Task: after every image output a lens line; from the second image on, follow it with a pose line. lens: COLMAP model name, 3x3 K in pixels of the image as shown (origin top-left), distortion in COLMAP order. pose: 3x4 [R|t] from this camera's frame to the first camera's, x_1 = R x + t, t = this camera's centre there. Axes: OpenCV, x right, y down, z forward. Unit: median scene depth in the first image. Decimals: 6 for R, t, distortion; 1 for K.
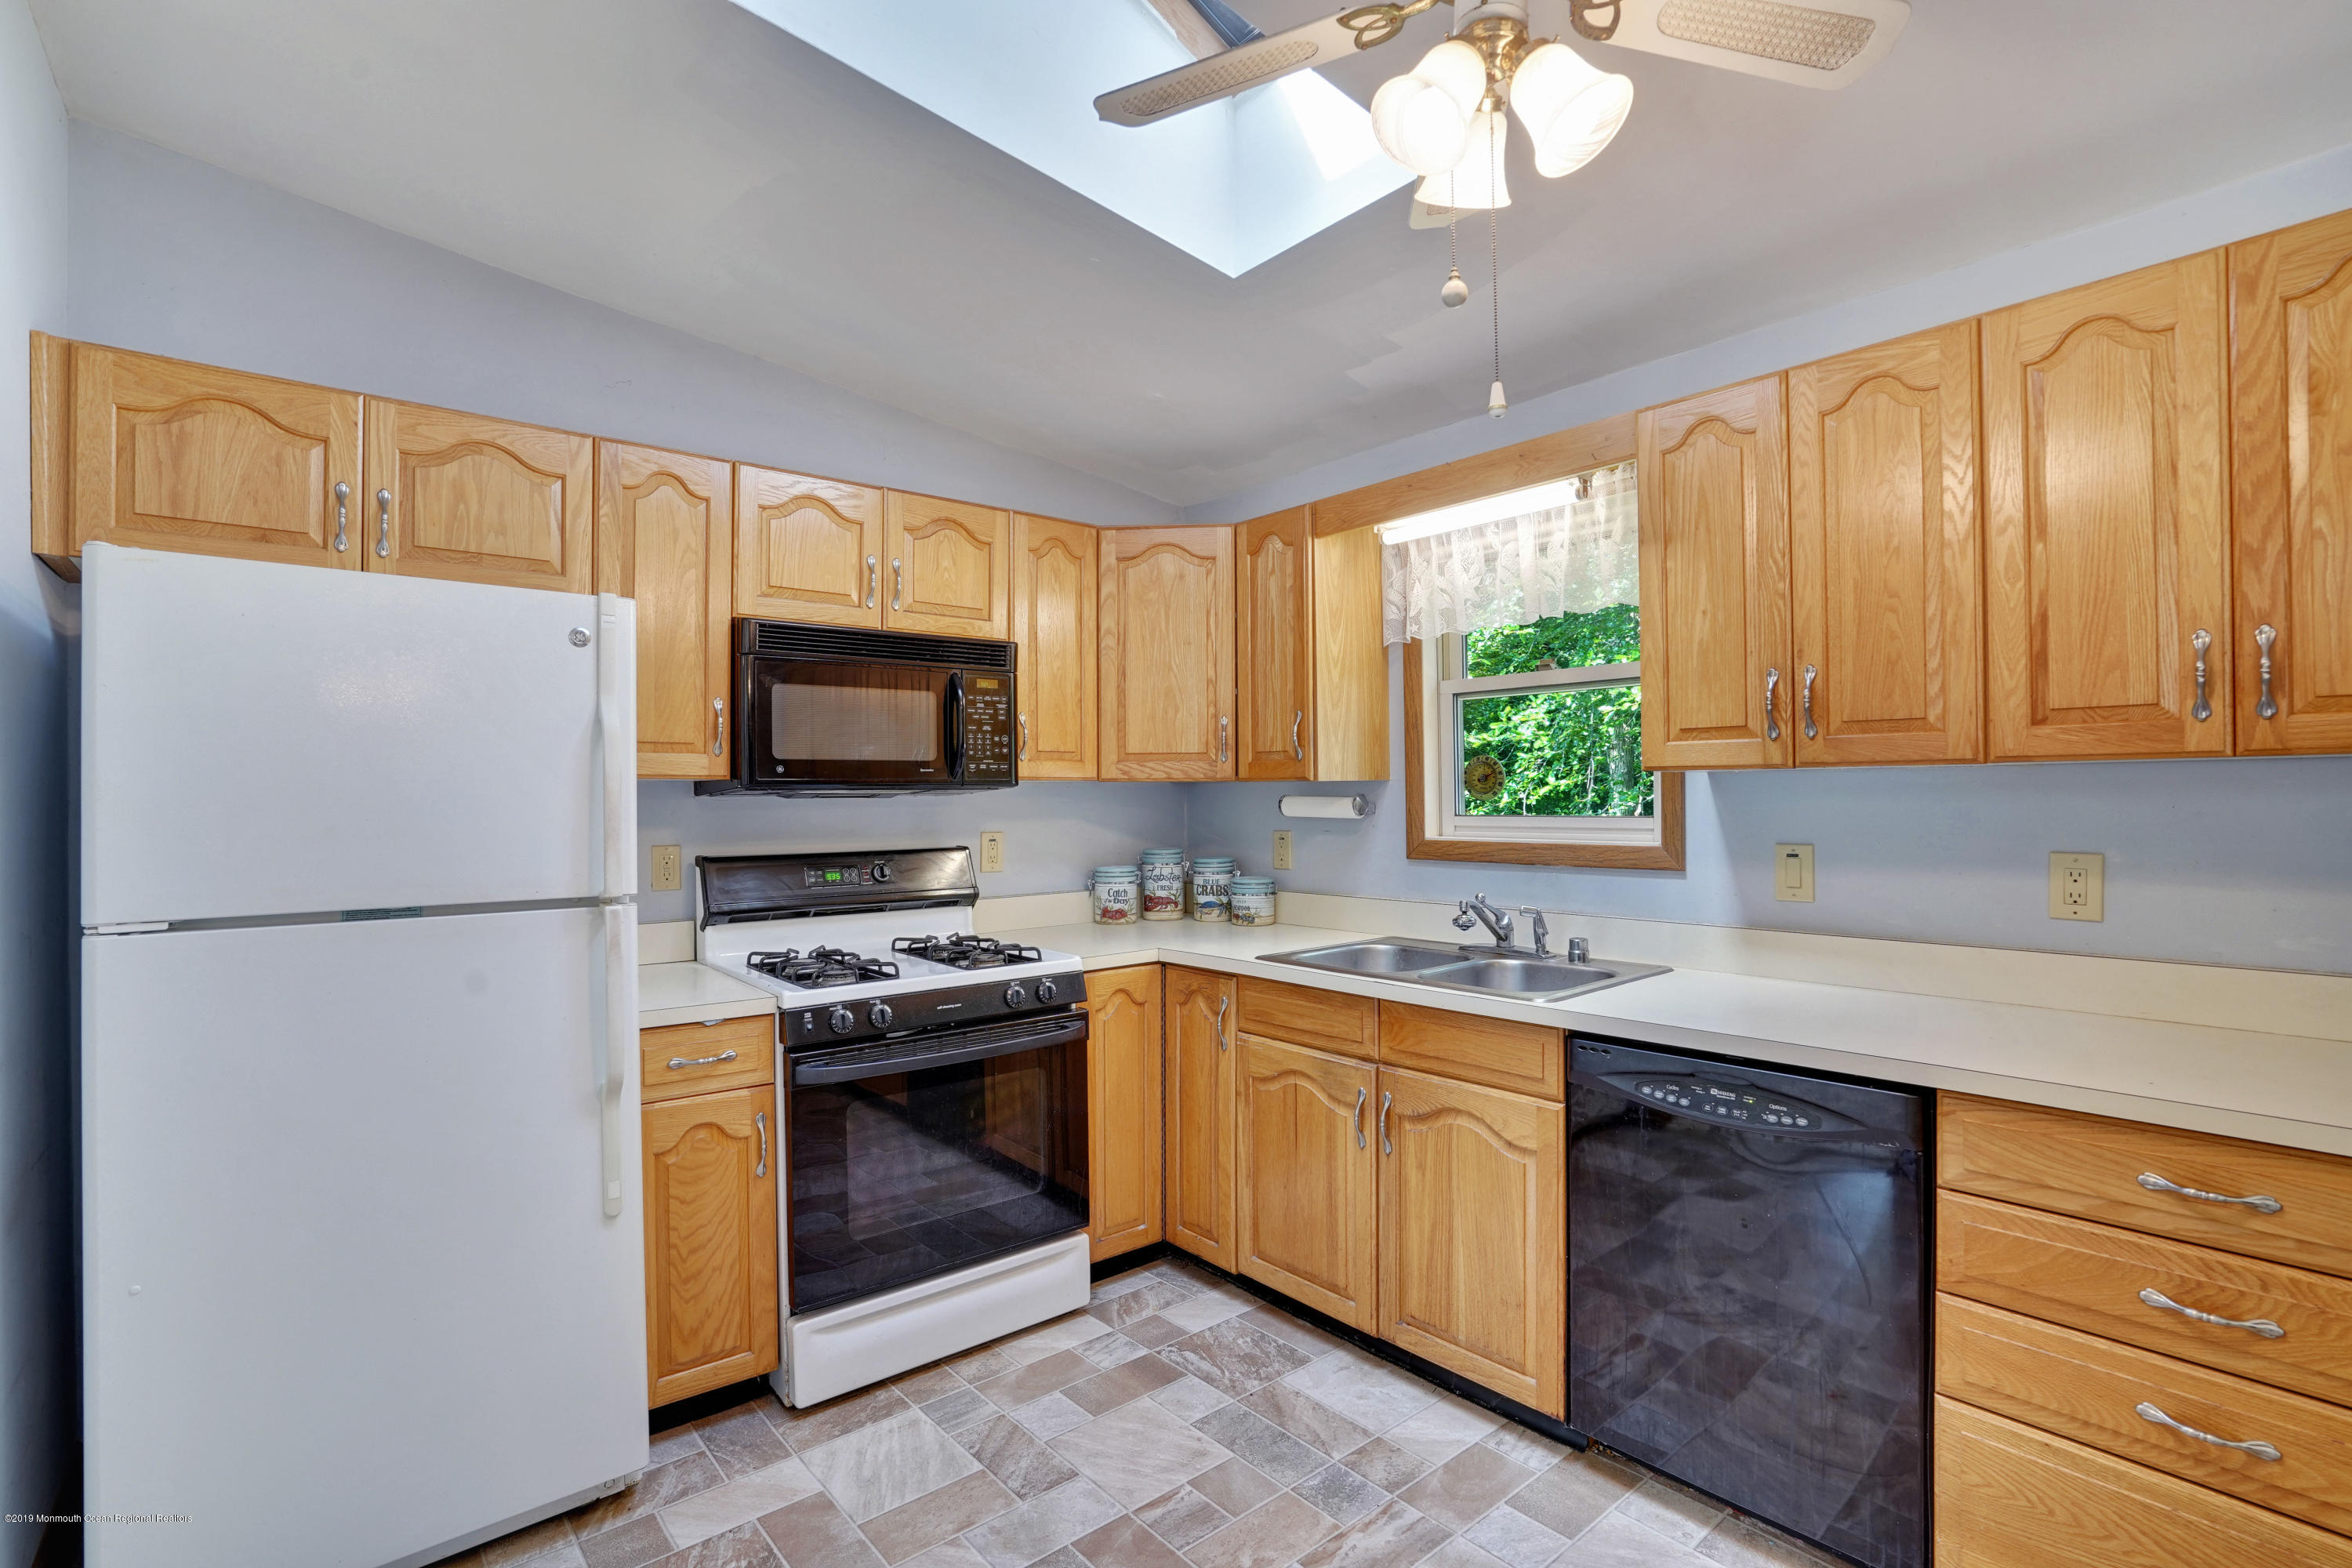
lens RADIAL K [[1075.3, 0, 1176.0], [0, 1075.3, 784.0], [0, 0, 1]] dist [-0.065847, 0.025455]
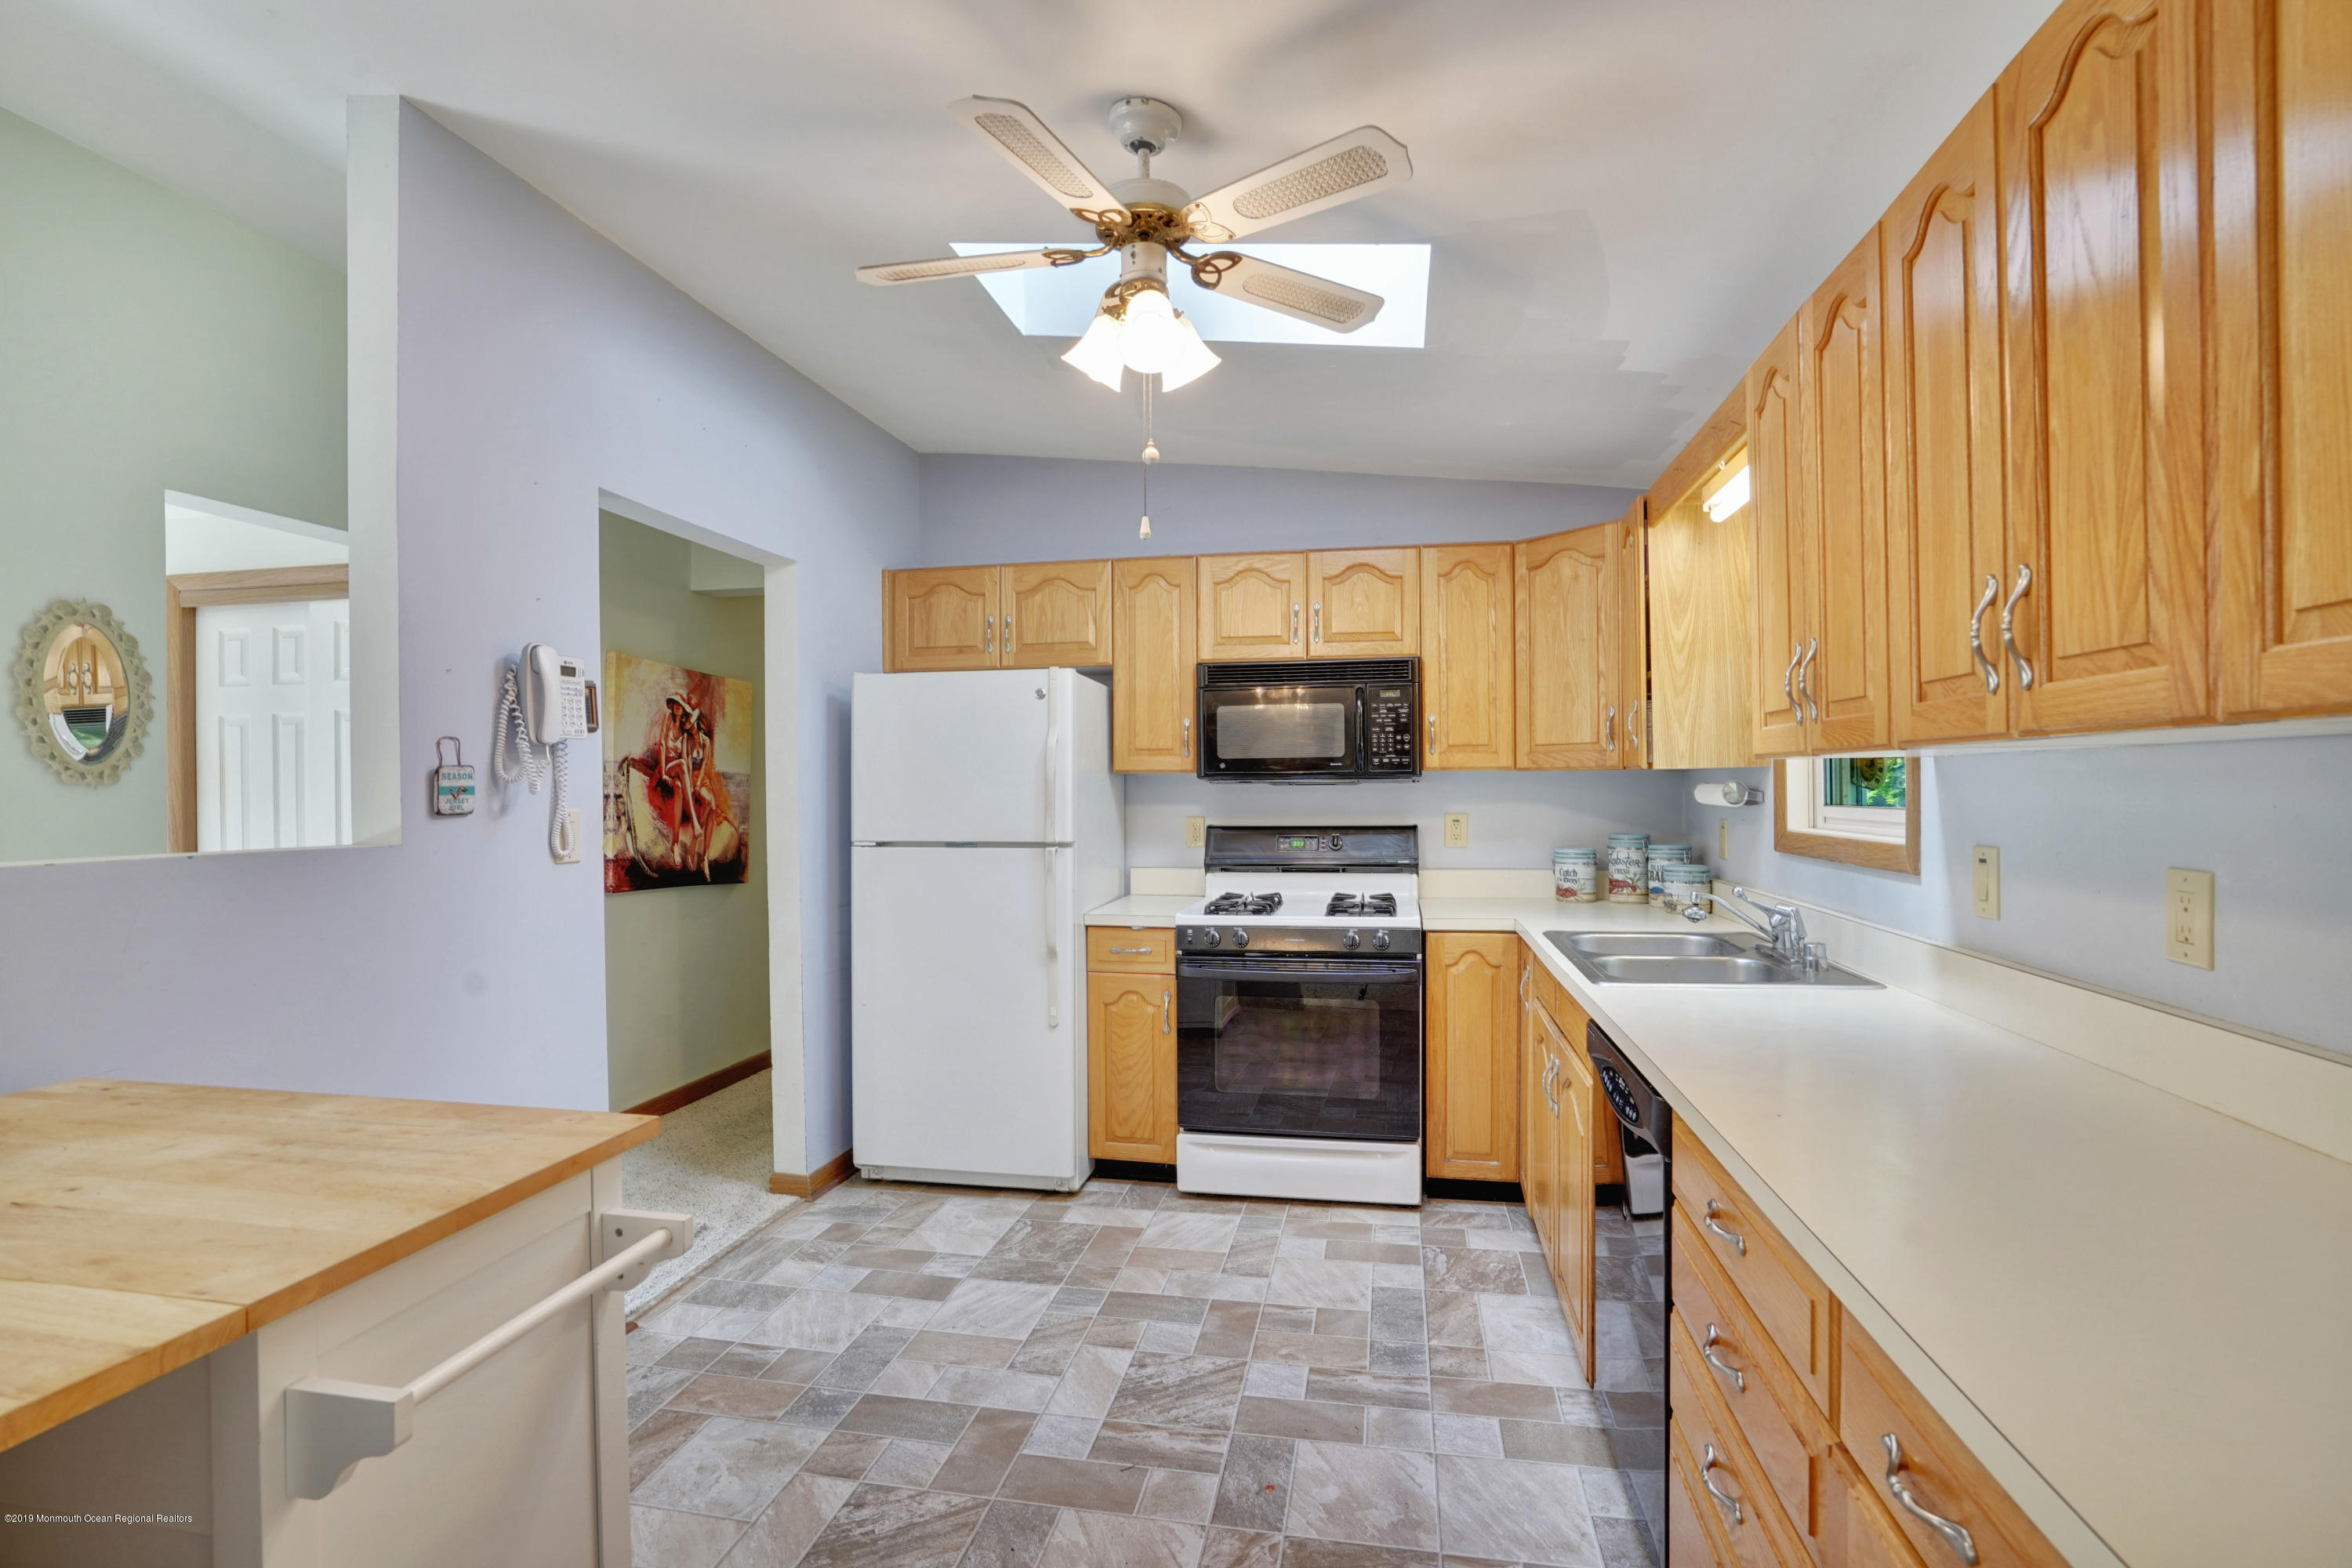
lens RADIAL K [[1075.3, 0, 1176.0], [0, 1075.3, 784.0], [0, 0, 1]] dist [-0.065847, 0.025455]
pose [[0.639882, 0.001314, -0.768472, 0.709074], [0.010557, 0.999889, 0.010500, -0.004768], [0.768401, -0.014831, 0.639797, 0.019650]]
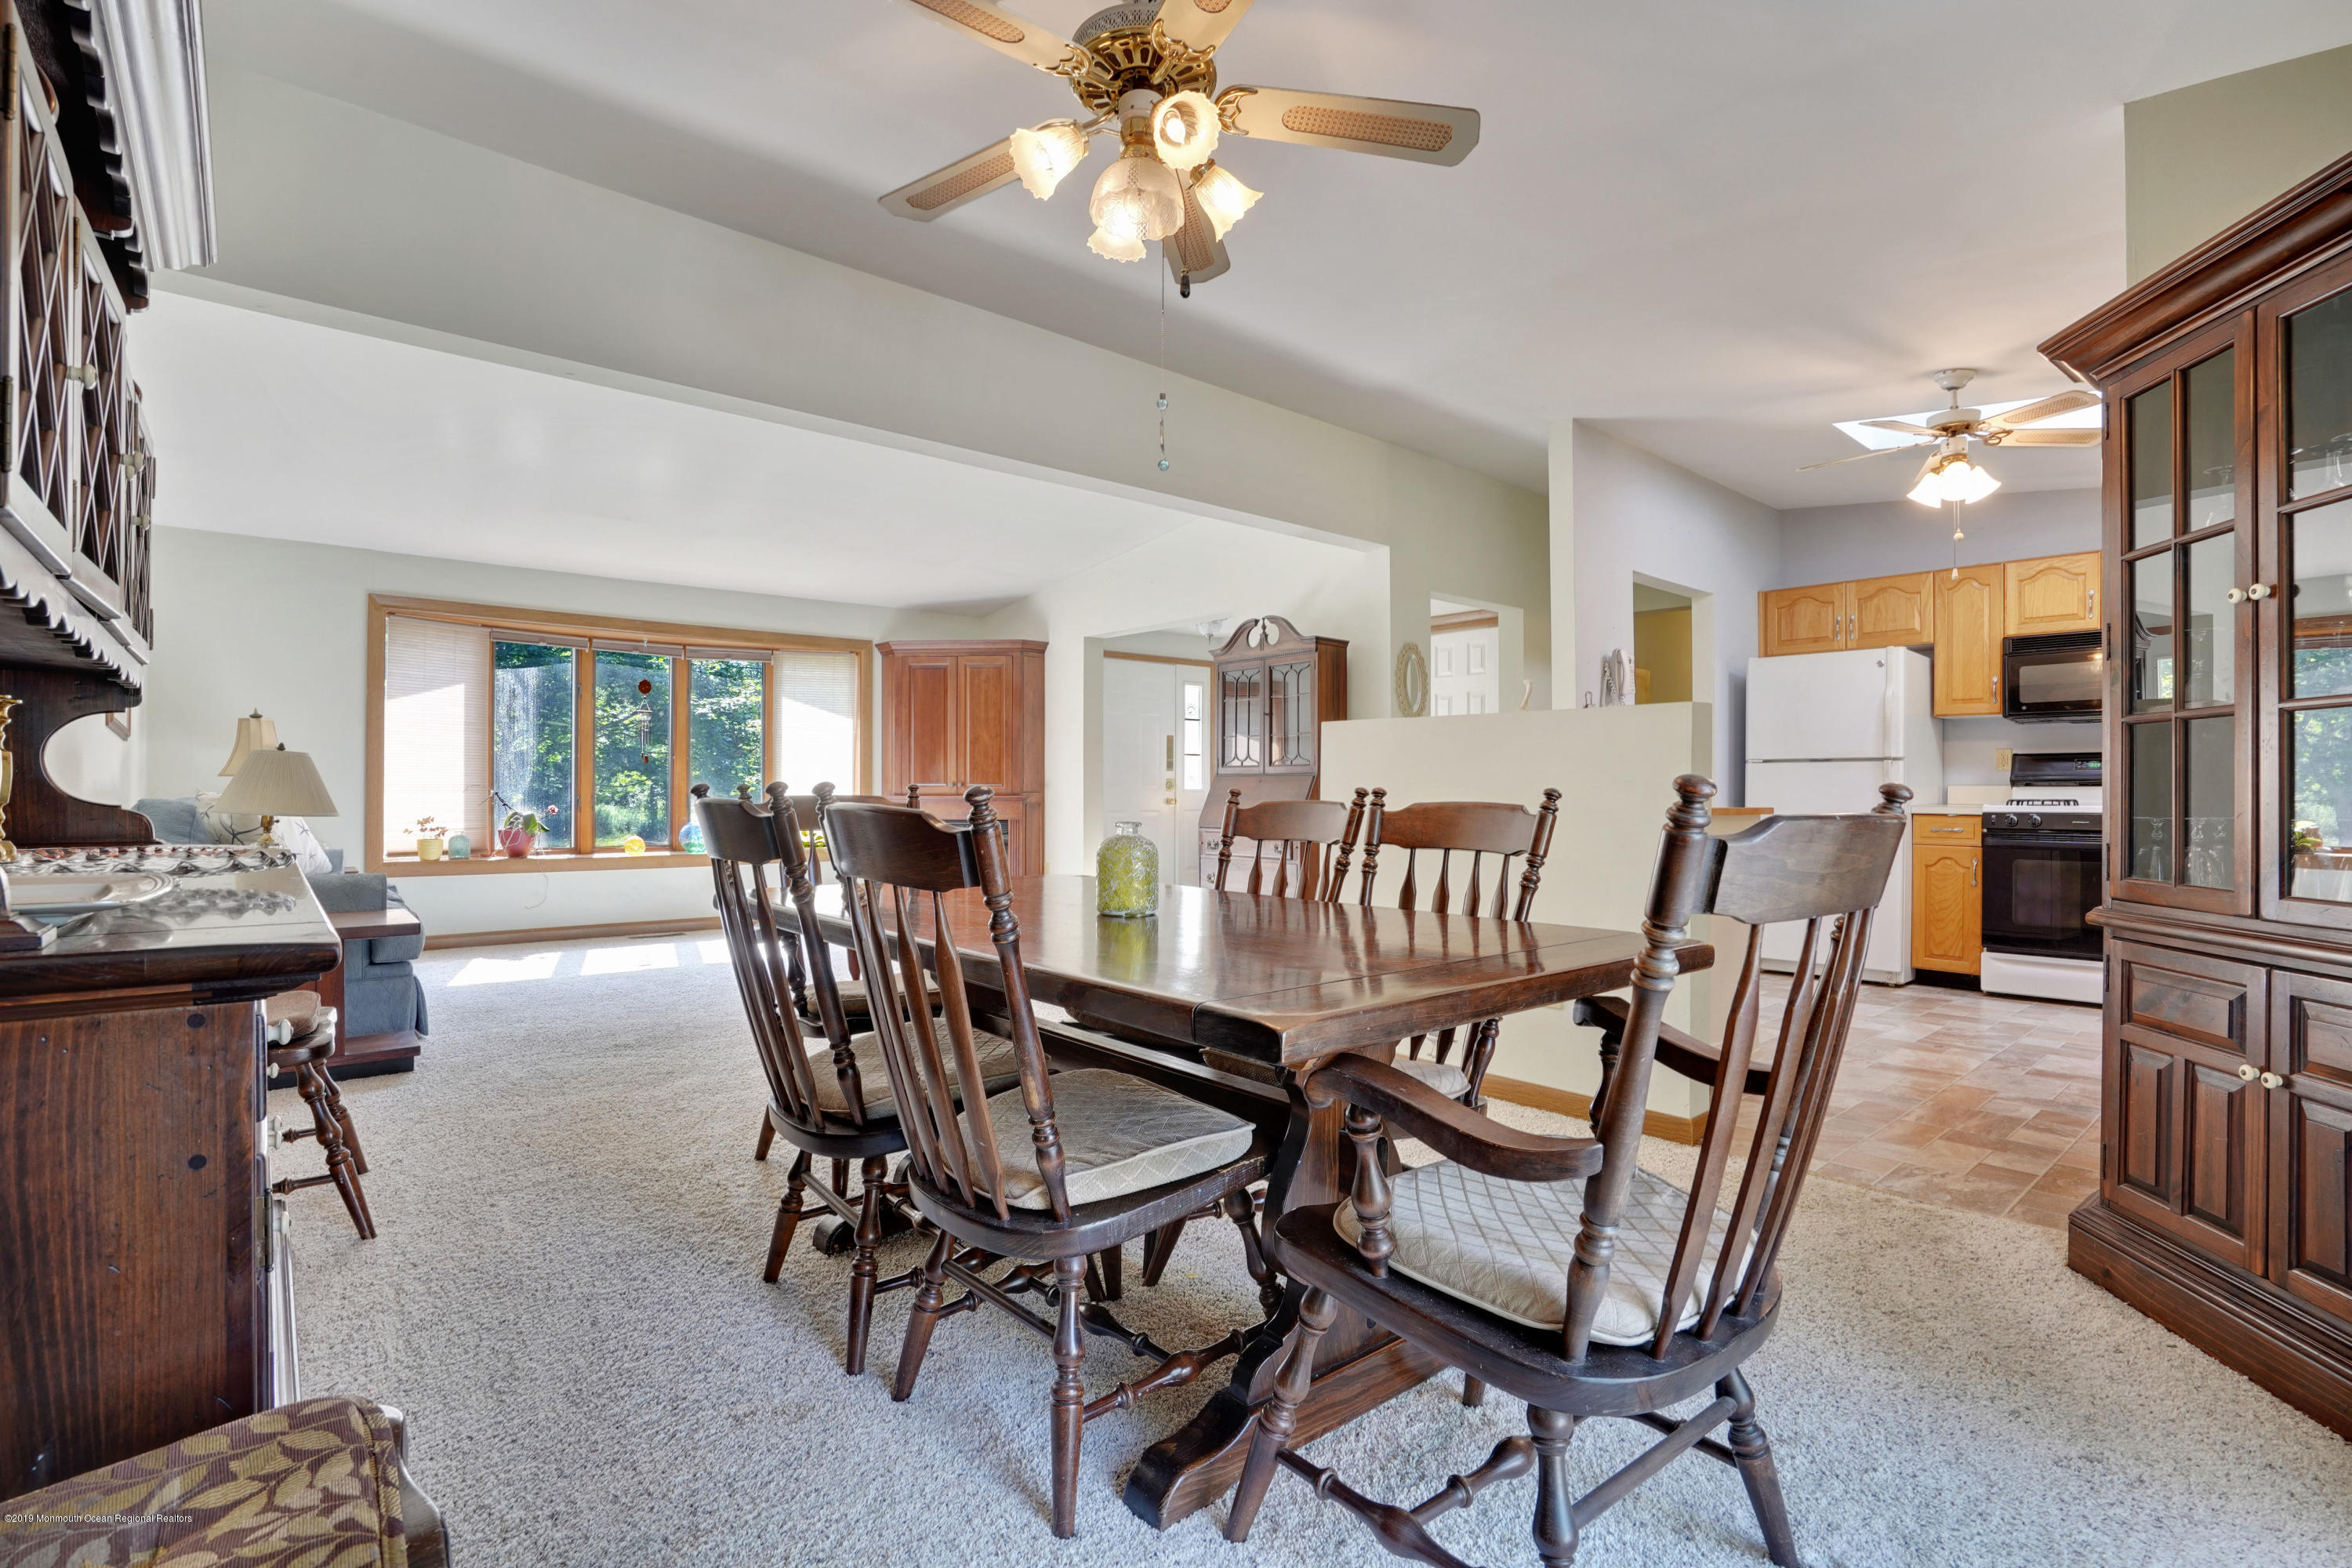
lens RADIAL K [[1075.3, 0, 1176.0], [0, 1075.3, 784.0], [0, 0, 1]] dist [-0.065847, 0.025455]
pose [[0.013814, 0.002263, -0.999902, 1.617474], [0.004332, 0.999988, 0.002324, 0.120397], [0.999895, -0.004364, 0.013804, -0.667707]]
